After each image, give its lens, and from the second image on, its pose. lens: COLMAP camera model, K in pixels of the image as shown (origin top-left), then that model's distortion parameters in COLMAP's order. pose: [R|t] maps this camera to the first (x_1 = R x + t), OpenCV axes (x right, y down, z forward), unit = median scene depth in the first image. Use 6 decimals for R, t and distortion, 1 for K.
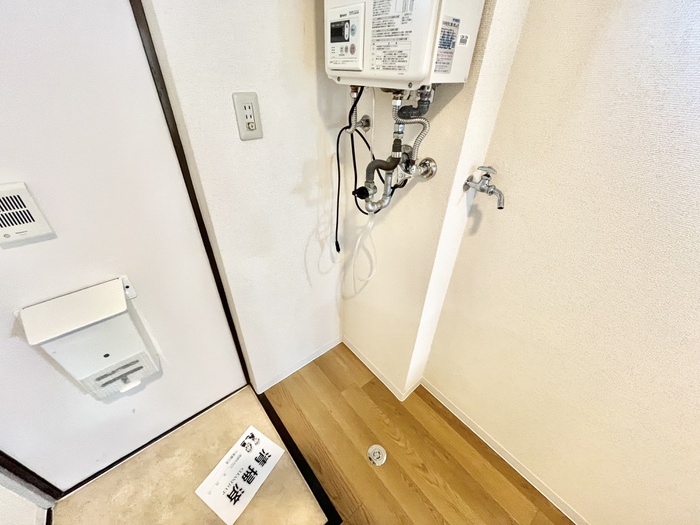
lens RADIAL K [[283.6, 0, 348.0], [0, 283.6, 261.1], [0, 0, 1]] dist [-0.002319, -0.000621]
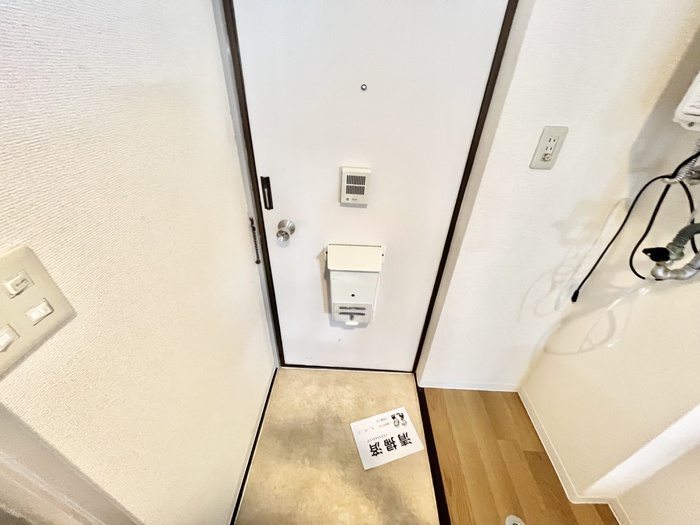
lens RADIAL K [[283.6, 0, 348.0], [0, 283.6, 261.1], [0, 0, 1]] dist [-0.002319, -0.000621]
pose [[0.747853, 0.372417, -0.549565, -0.131467], [-0.389742, 0.916449, 0.090673, 0.048933], [0.537417, 0.146378, 0.830516, -0.152754]]
